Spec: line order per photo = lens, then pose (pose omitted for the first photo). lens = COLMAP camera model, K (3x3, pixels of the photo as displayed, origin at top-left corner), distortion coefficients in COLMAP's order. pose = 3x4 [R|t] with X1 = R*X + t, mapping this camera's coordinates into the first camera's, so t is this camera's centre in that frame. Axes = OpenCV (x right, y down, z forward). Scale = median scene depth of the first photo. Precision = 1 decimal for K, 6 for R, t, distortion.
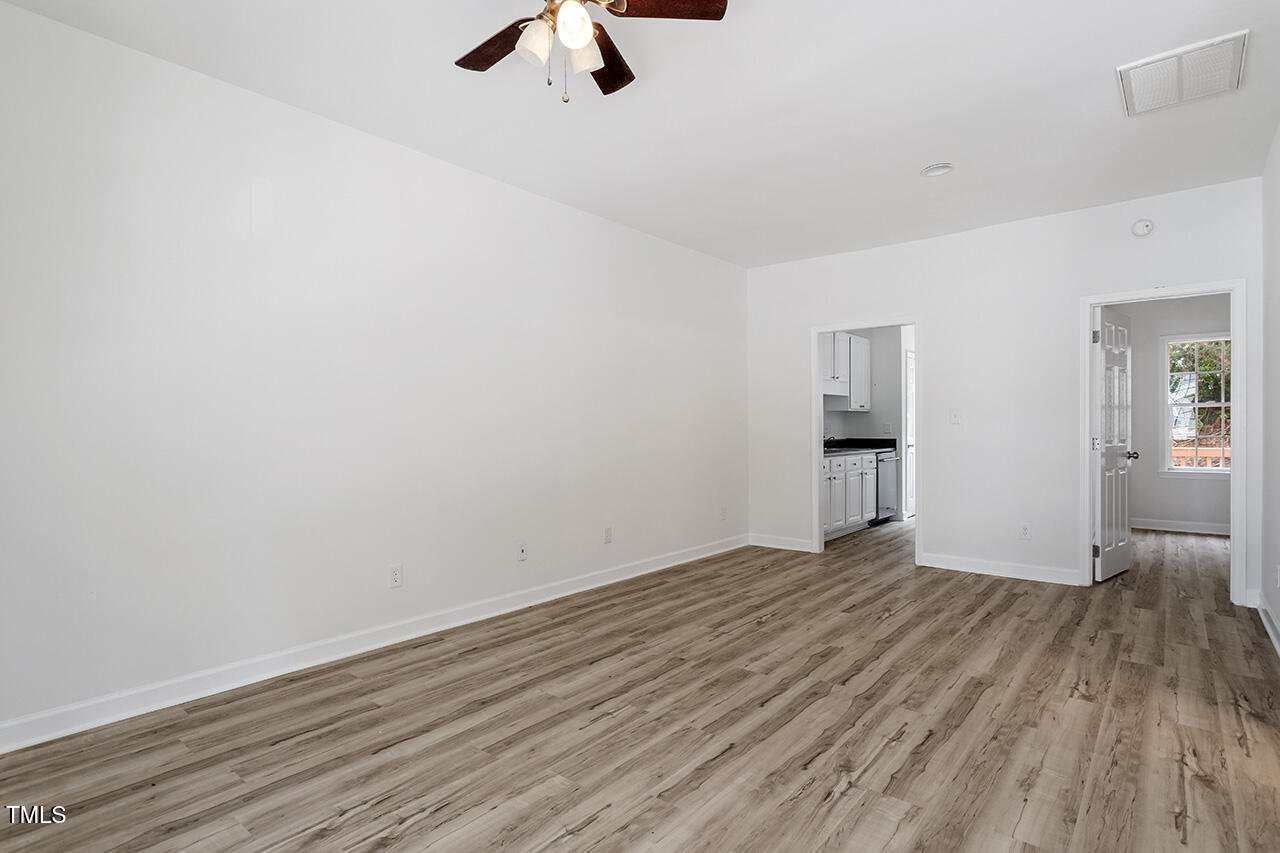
lens RADIAL K [[652.5, 0, 662.1], [0, 652.5, 440.7], [0, 0, 1]] dist [-0.001469, 0.001446]
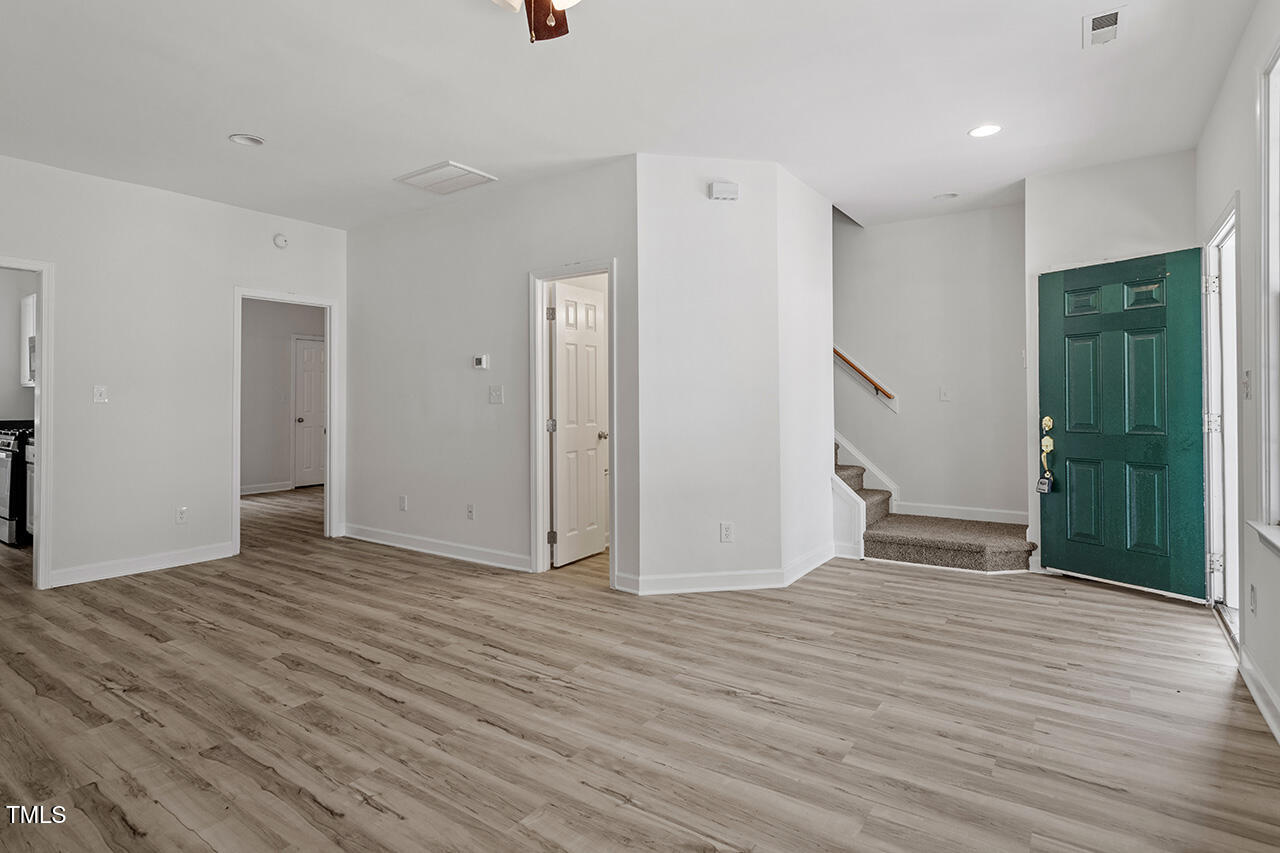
lens RADIAL K [[652.5, 0, 623.7], [0, 652.5, 396.1], [0, 0, 1]] dist [-0.001469, 0.001446]
pose [[-0.050998, 0.016936, 0.998555, -0.843186], [0.024153, 0.999585, -0.015720, -0.011695], [-0.998407, 0.023316, -0.051386, 0.753207]]
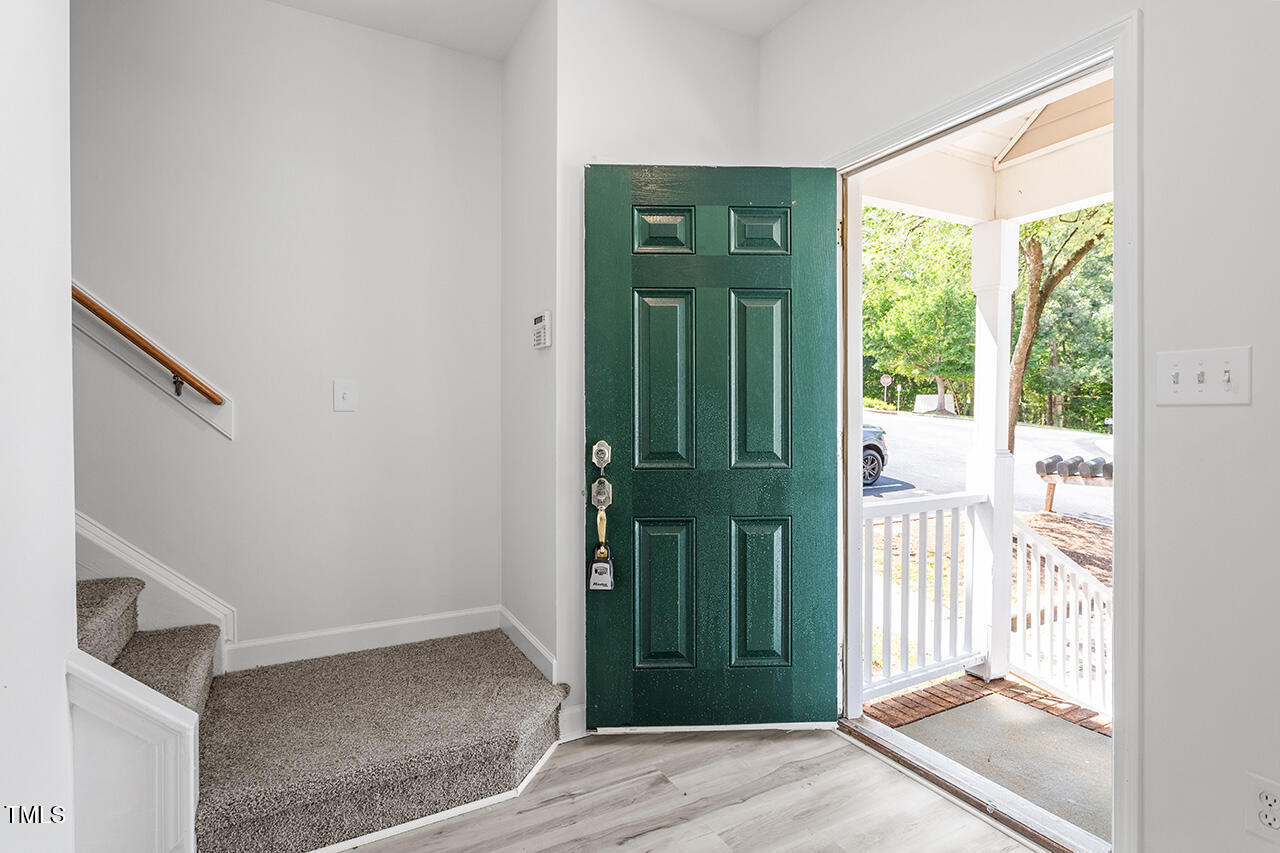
lens RADIAL K [[652.5, 0, 650.7], [0, 652.5, 424.2], [0, 0, 1]] dist [-0.001469, 0.001446]
pose [[-0.922941, 0.001813, 0.384937, 0.400273], [0.014573, 0.999437, 0.030233, -0.007199], [-0.384665, 0.033513, -0.922448, 0.355617]]
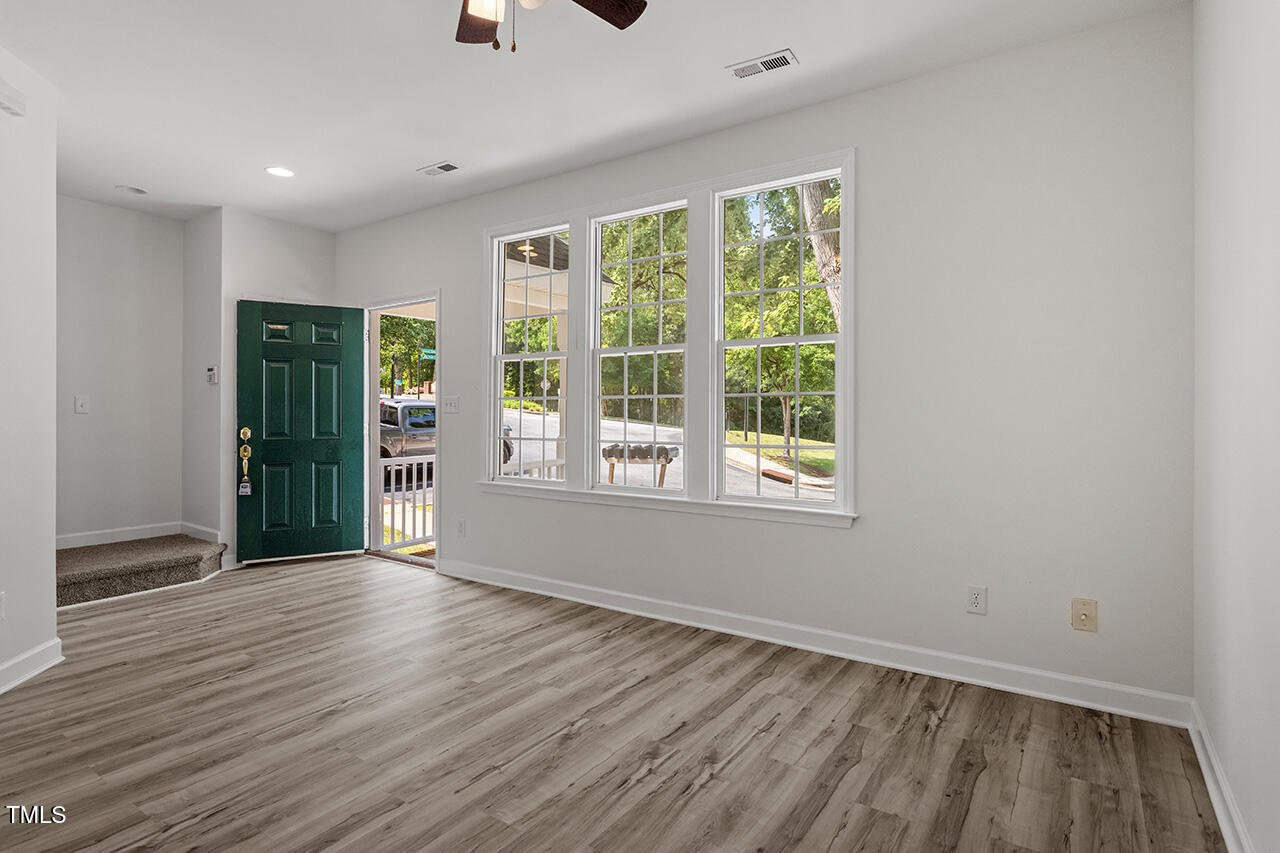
lens RADIAL K [[652.5, 0, 629.3], [0, 652.5, 413.8], [0, 0, 1]] dist [-0.001469, 0.001446]
pose [[-0.998632, 0.005899, -0.051962, -0.229067], [0.004969, 0.999826, 0.018007, -0.028661], [0.052059, 0.017724, -0.998487, 1.545957]]
